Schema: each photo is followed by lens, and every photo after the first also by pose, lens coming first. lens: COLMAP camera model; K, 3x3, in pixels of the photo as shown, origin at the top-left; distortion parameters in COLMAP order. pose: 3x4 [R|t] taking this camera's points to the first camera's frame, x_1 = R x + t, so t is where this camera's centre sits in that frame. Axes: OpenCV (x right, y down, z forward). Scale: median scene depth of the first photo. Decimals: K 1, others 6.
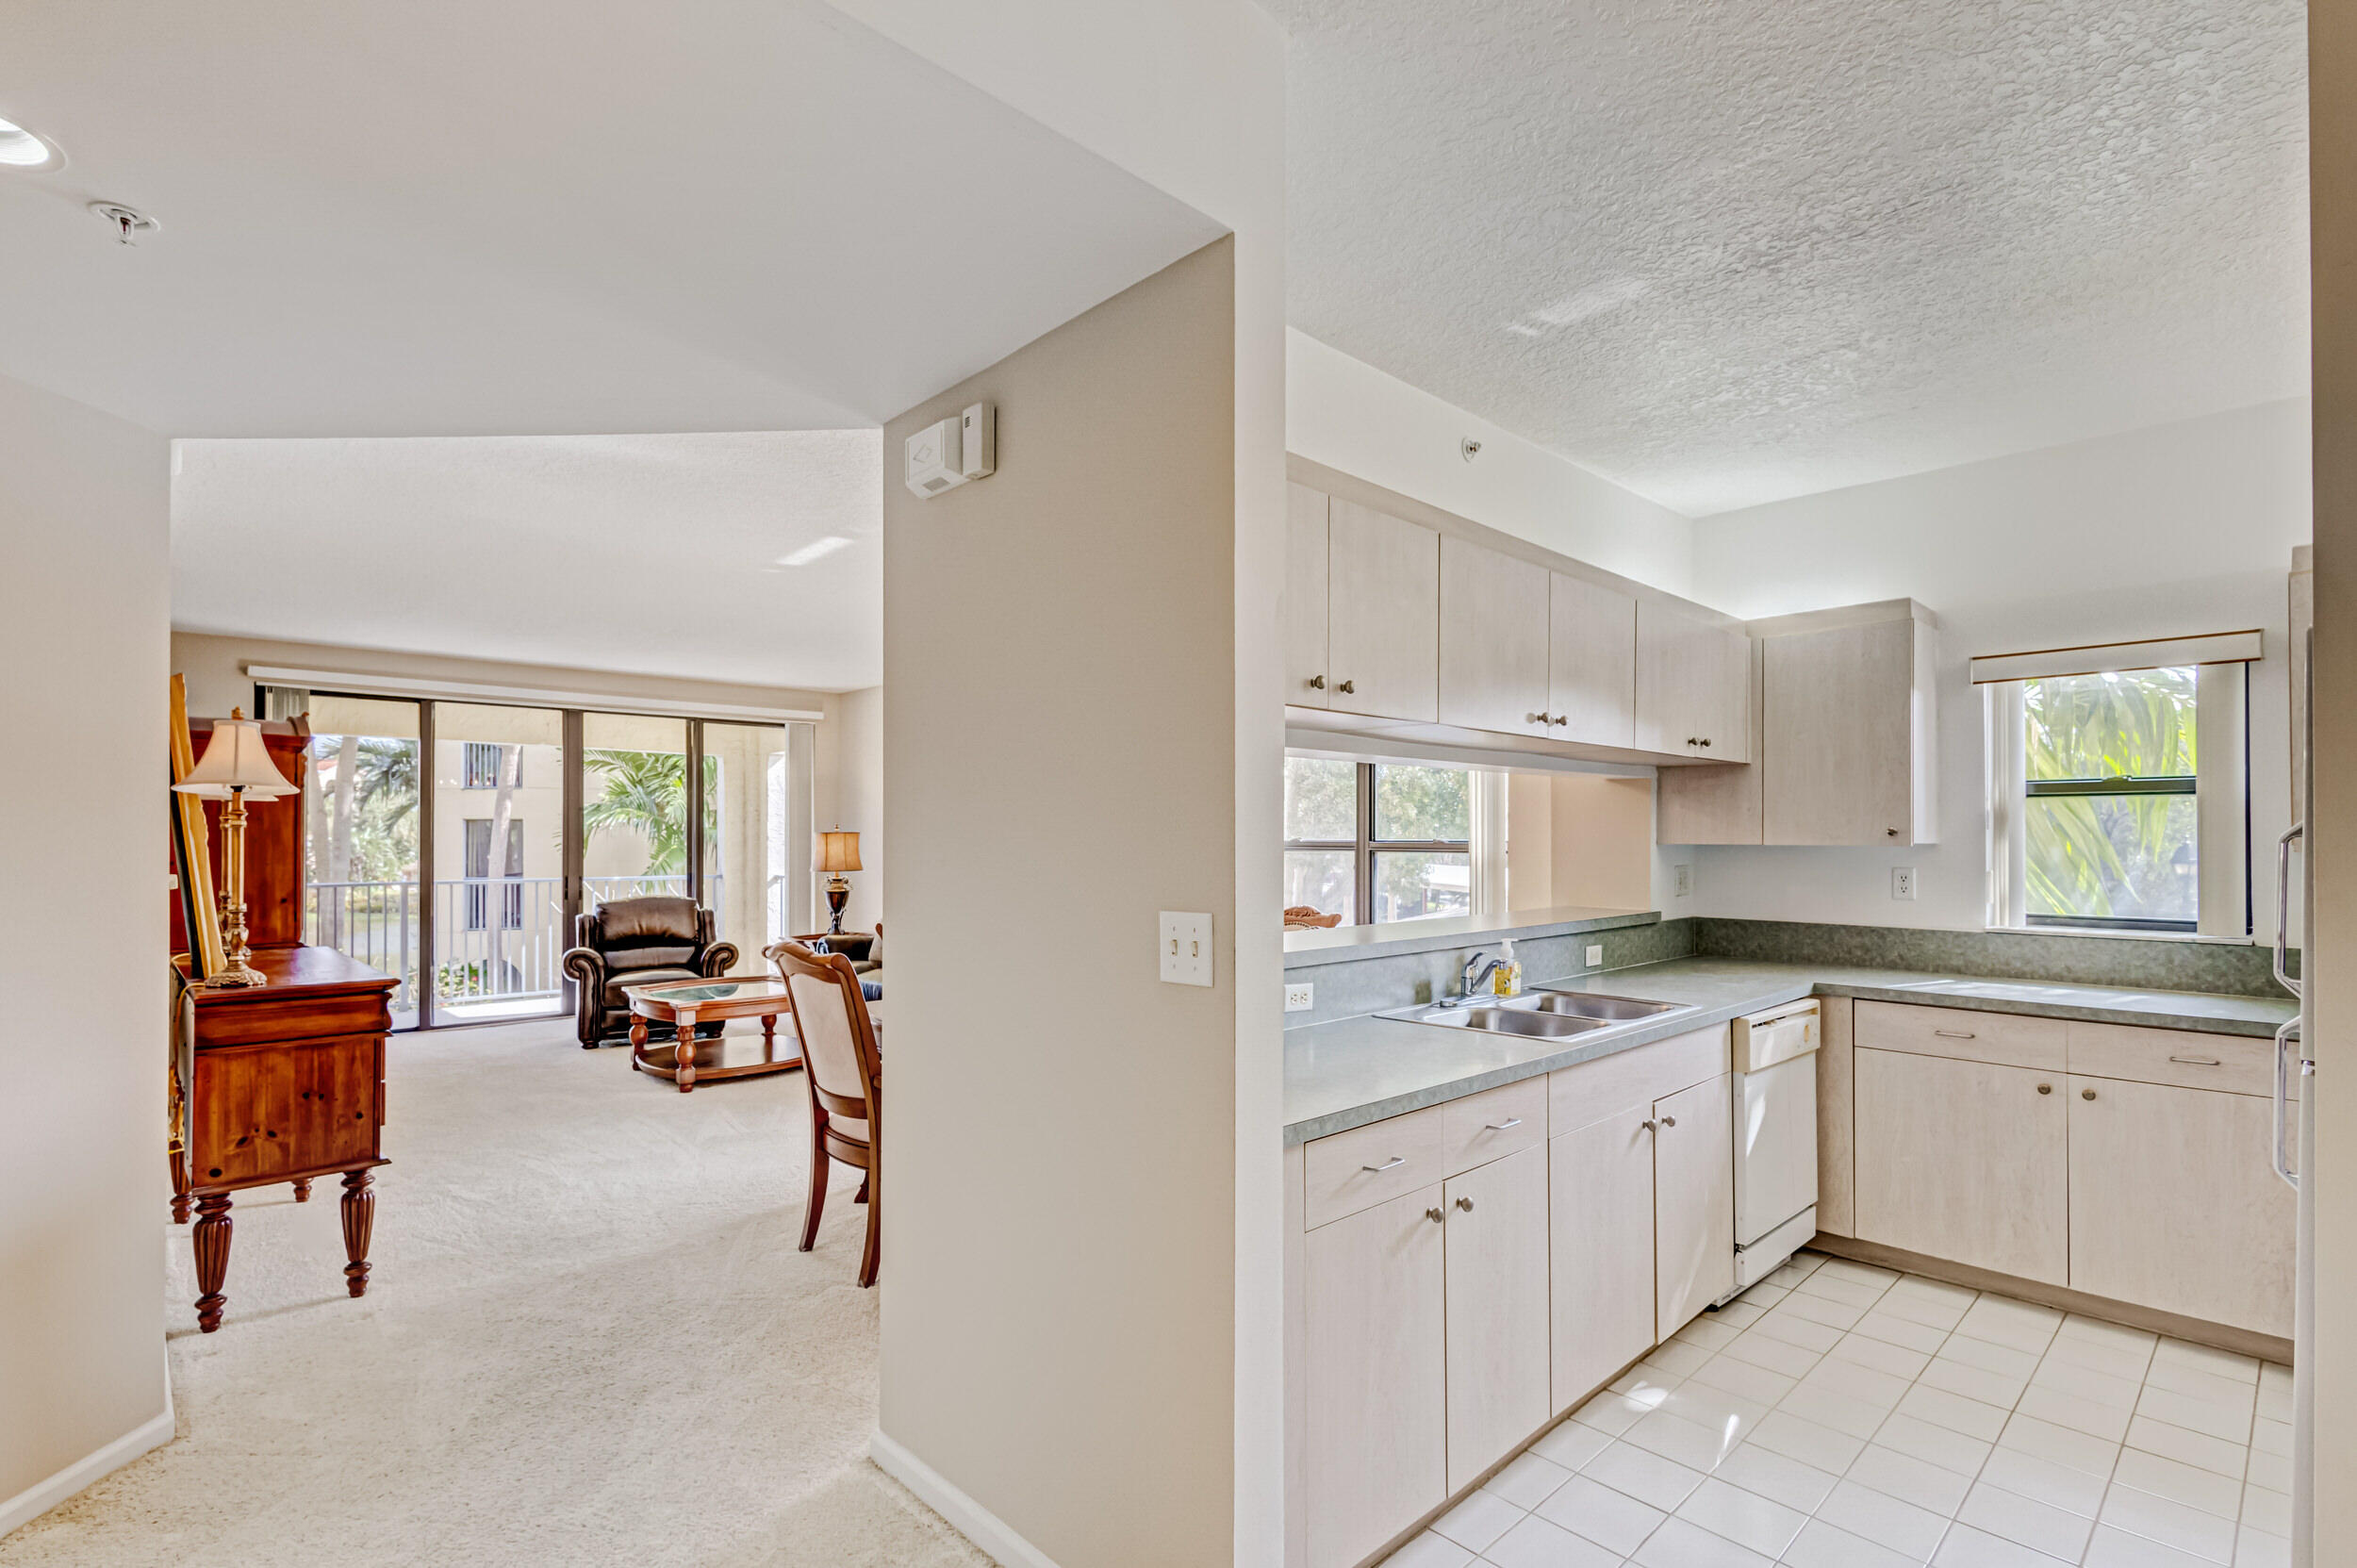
lens RADIAL K [[1104.0, 0, 1170.5], [0, 1104.0, 826.6], [0, 0, 1]] dist [0.008156, -0.004840]
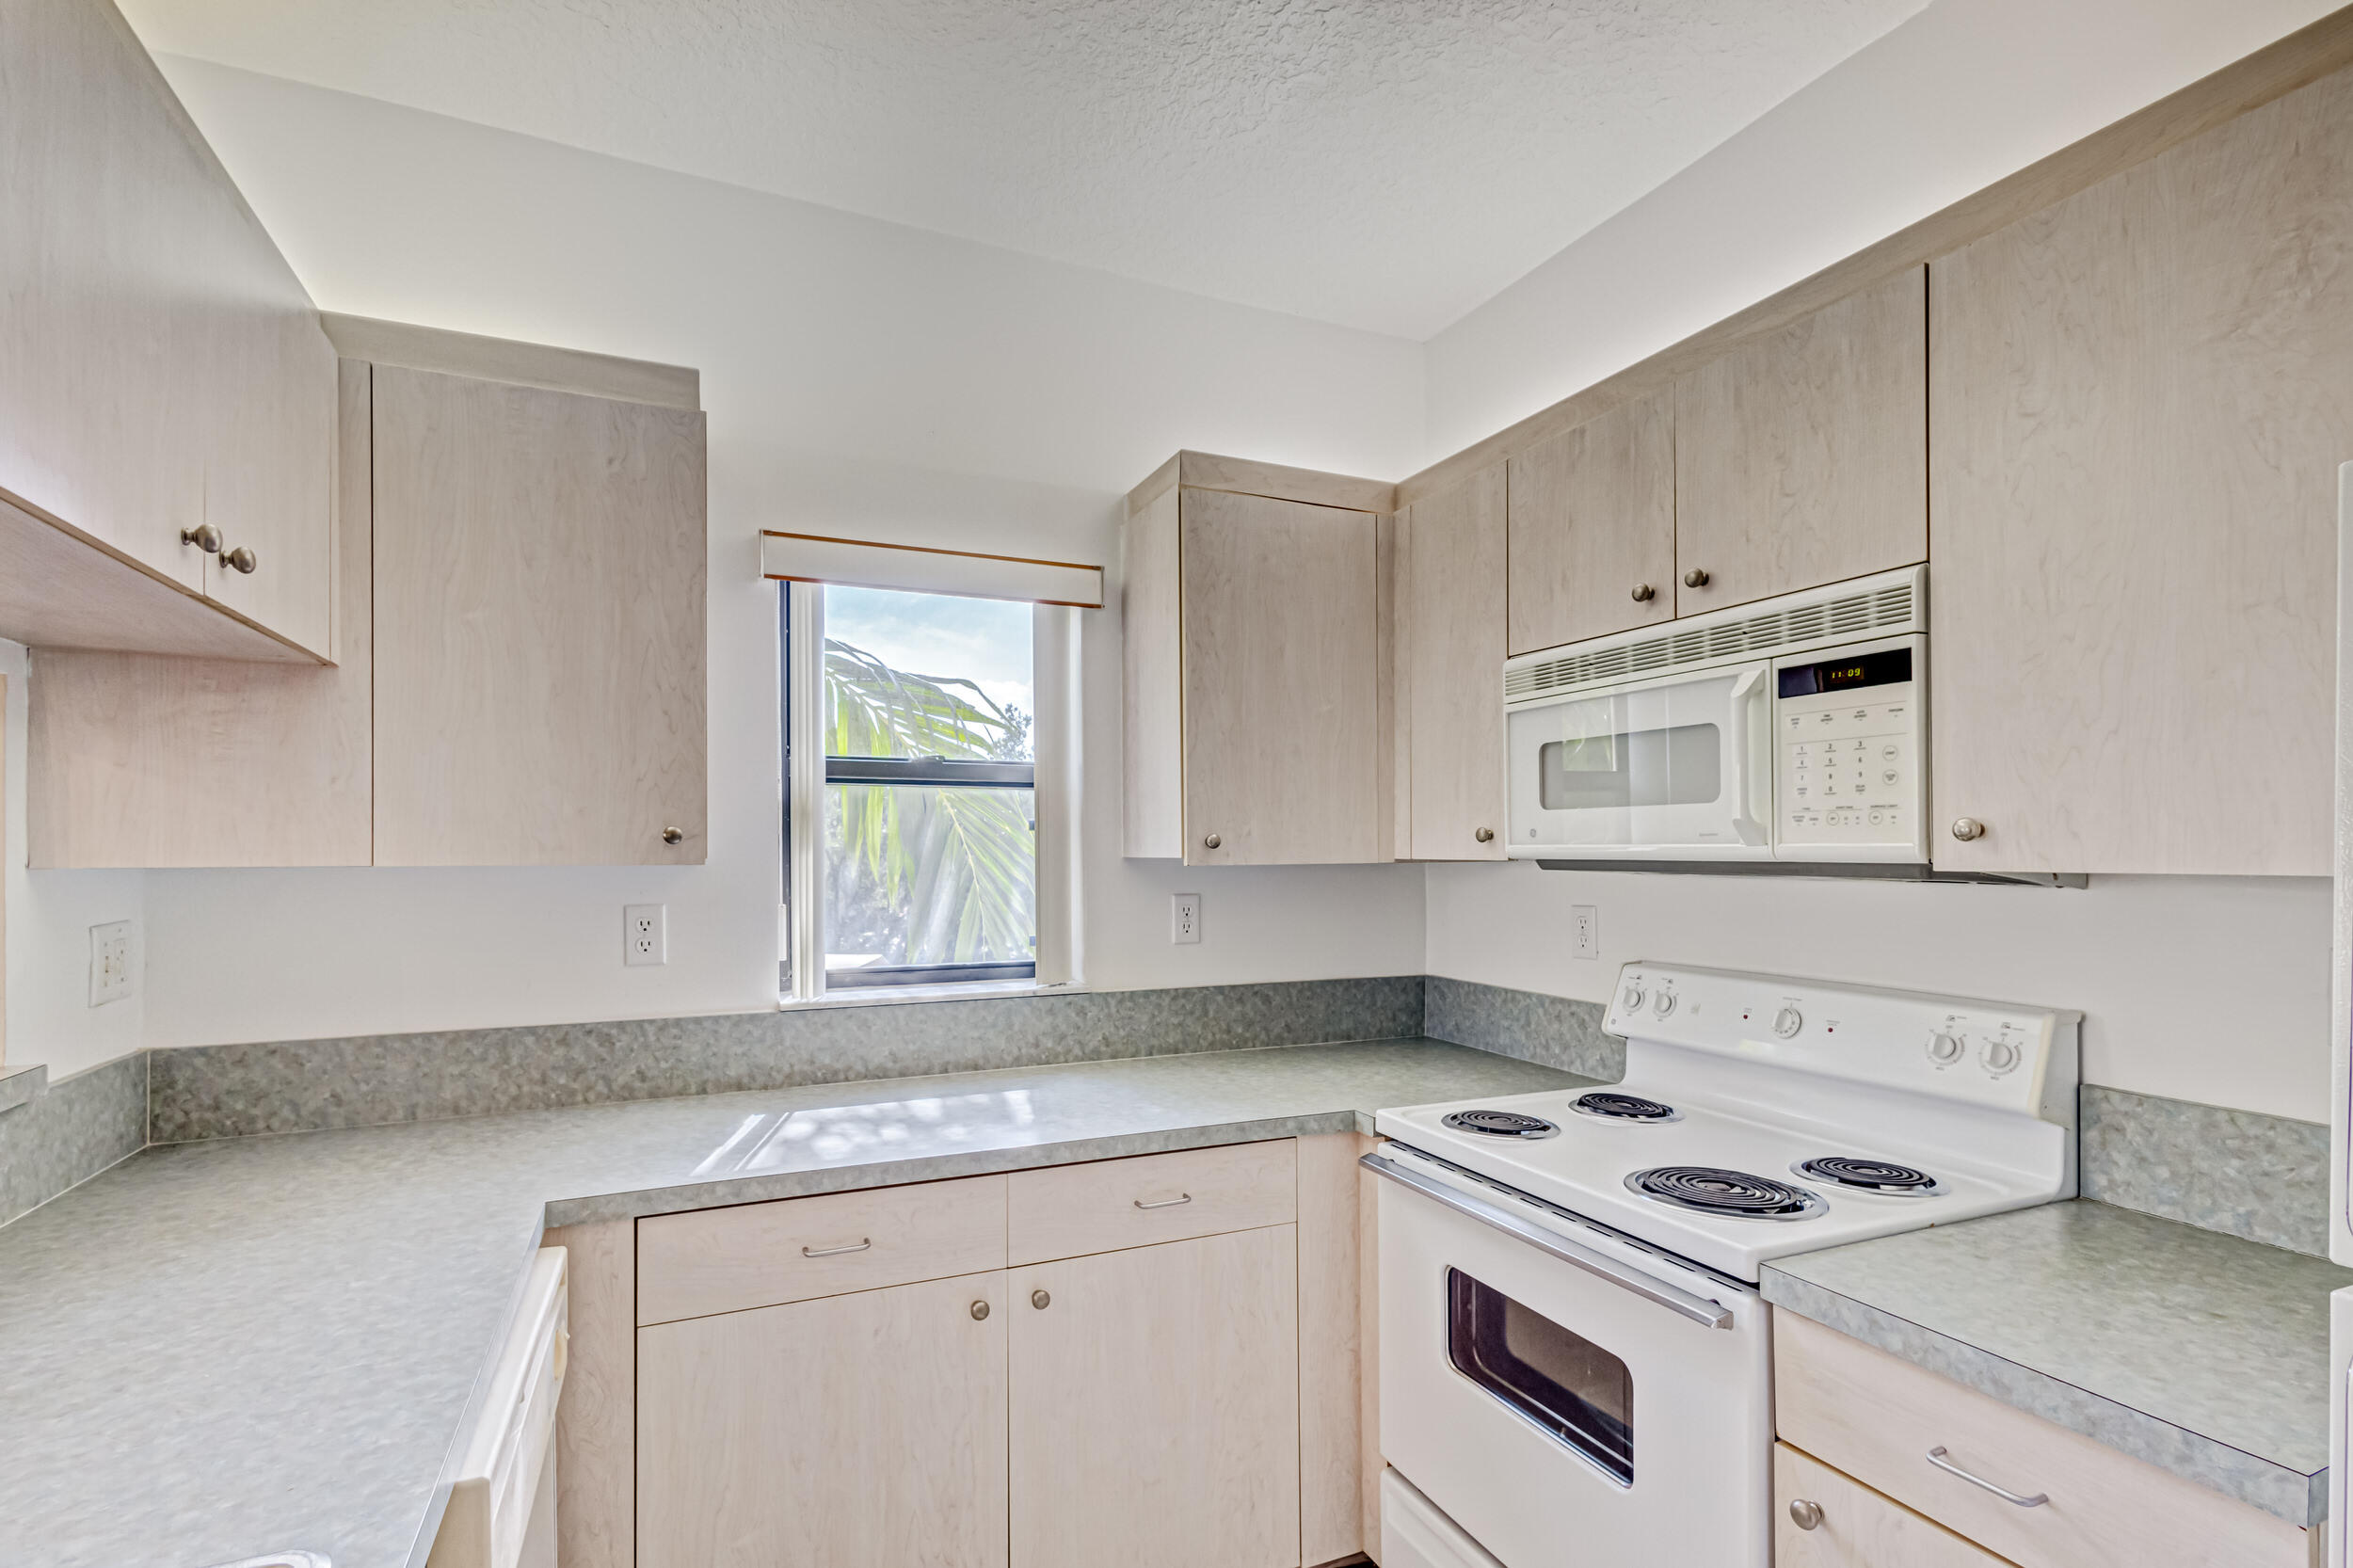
lens RADIAL K [[1102.1, 0, 1168.1], [0, 1102.1, 846.7], [0, 0, 1]] dist [0.008156, -0.004840]
pose [[0.329124, -0.000603, 0.944287, 0.147625], [-0.009597, 0.999946, 0.003984, 0.003004], [-0.944238, -0.010374, 0.329100, 0.352808]]
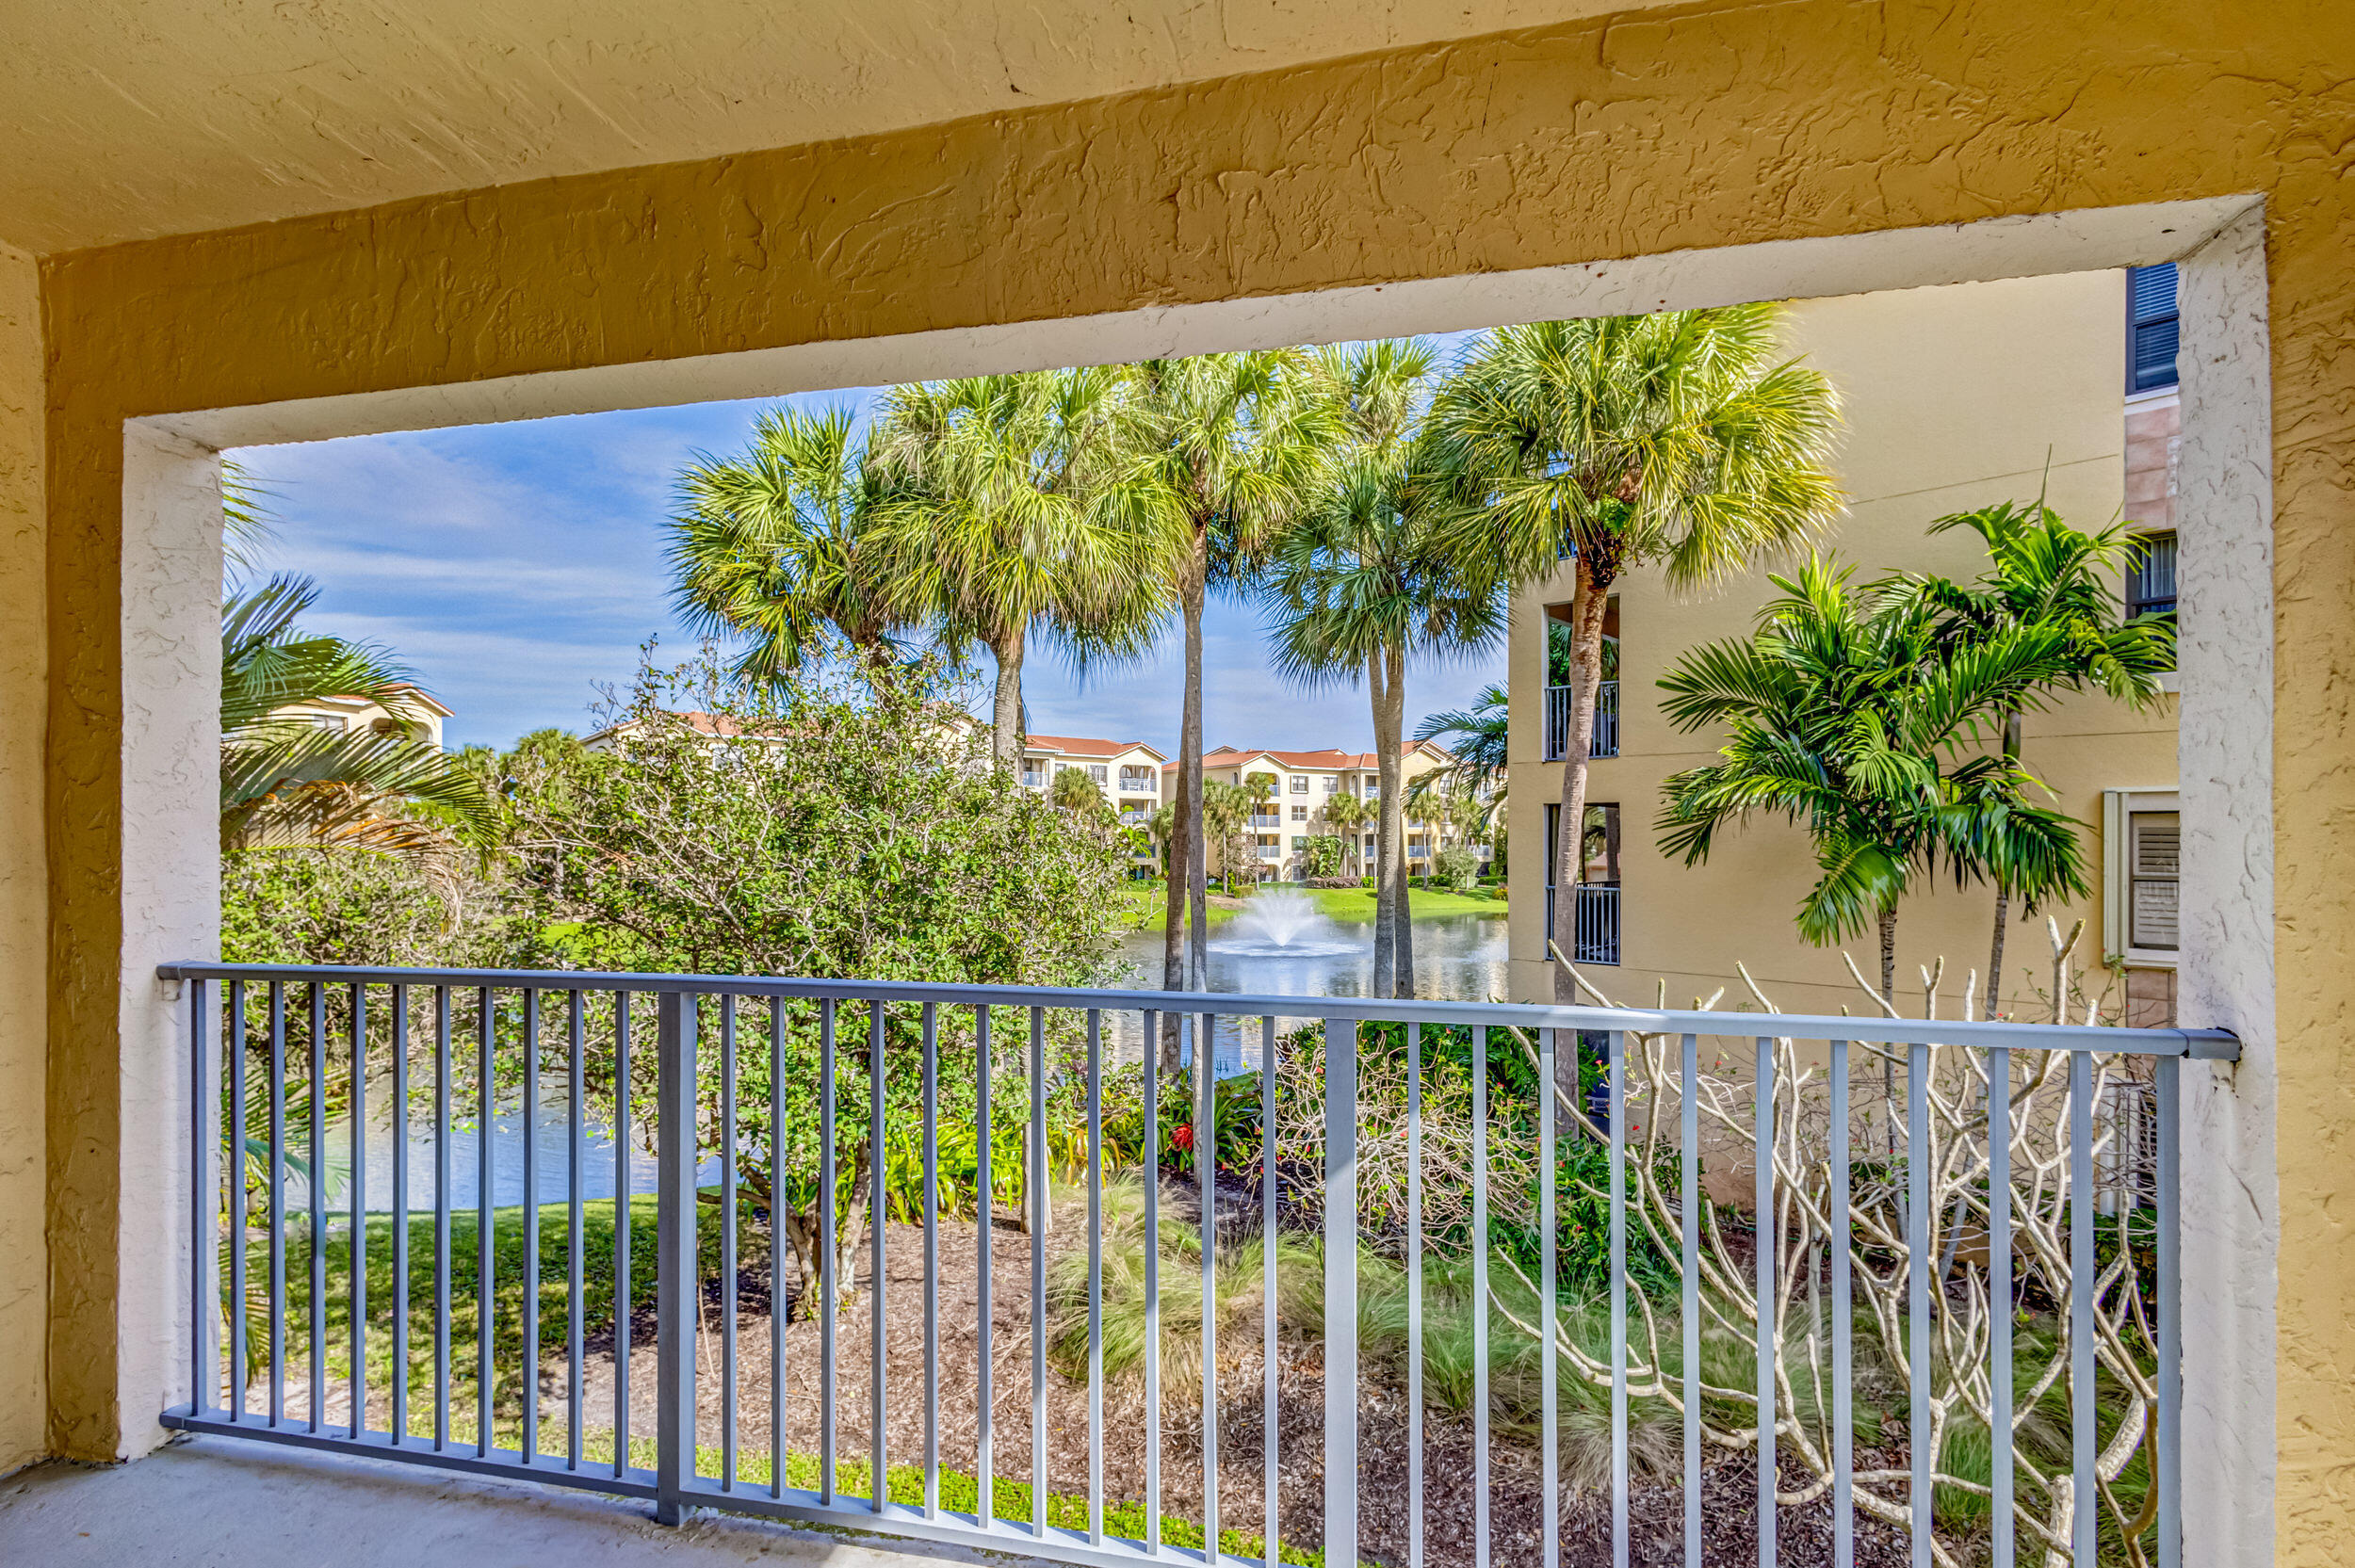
lens RADIAL K [[1102.9, 0, 1157.6], [0, 1102.9, 823.0], [0, 0, 1]] dist [0.008156, -0.004840]
pose [[0.548998, -0.006320, -0.835800, -0.547349], [0.005148, 0.999978, -0.004179, 0.022236], [0.835808, -0.002009, 0.549018, 1.215813]]
